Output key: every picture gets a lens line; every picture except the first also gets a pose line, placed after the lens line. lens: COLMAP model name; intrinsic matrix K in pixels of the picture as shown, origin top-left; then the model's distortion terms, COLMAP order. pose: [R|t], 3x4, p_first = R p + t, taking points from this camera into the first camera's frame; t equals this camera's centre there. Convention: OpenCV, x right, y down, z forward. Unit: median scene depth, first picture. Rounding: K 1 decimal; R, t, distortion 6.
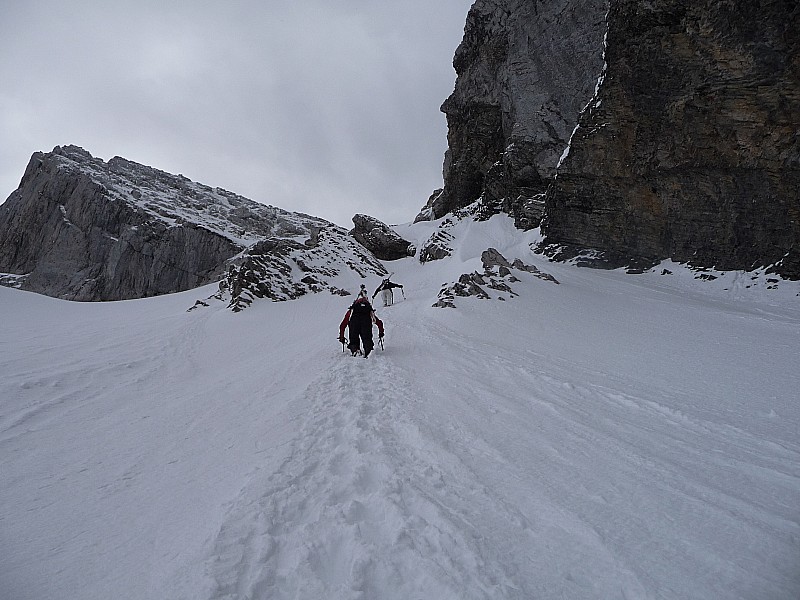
lens RADIAL K [[627.1, 0, 396.8], [0, 627.1, 302.3], [0, 0, 1]] dist [0.002664, 0.006291]
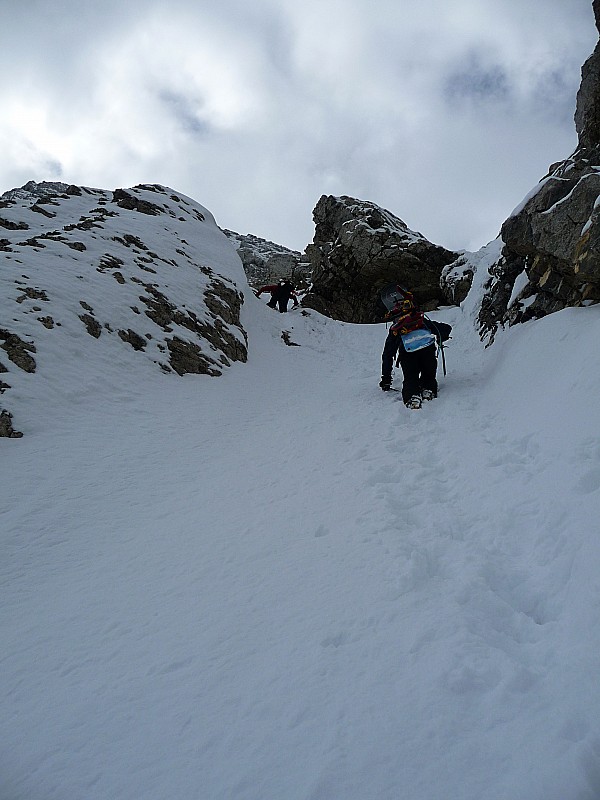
lens RADIAL K [[627.1, 0, 297.6], [0, 627.1, 401.6], [0, 0, 1]] dist [0.002664, 0.006291]
pose [[0.954114, 0.034085, -0.297498, 0.026452], [-0.019490, 0.998463, 0.051890, -0.031721], [0.298810, -0.043711, 0.953311, 0.501308]]
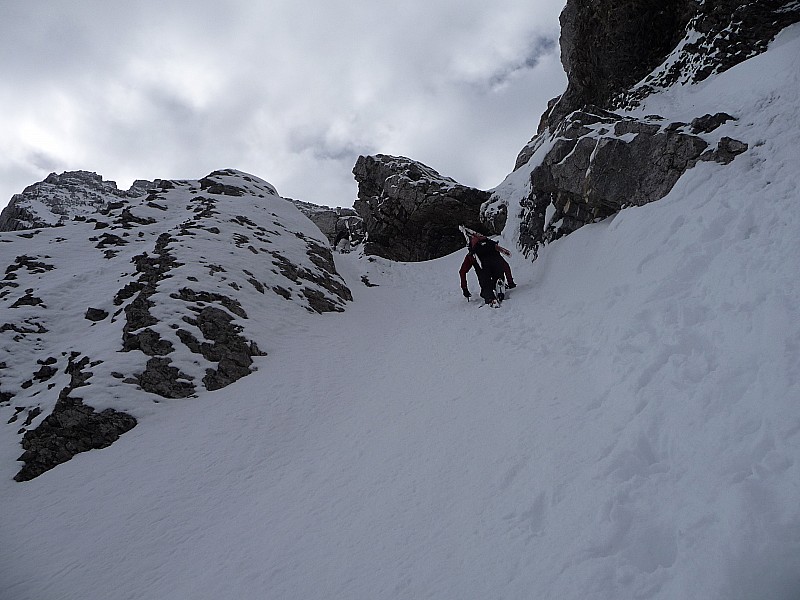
lens RADIAL K [[627.1, 0, 401.0], [0, 627.1, 298.0], [0, 0, 1]] dist [0.002664, 0.006291]
pose [[0.970681, -0.136052, -0.198162, 0.023378], [0.134353, 0.990688, -0.022058, -0.029058], [0.199318, -0.005213, 0.979921, 0.470863]]
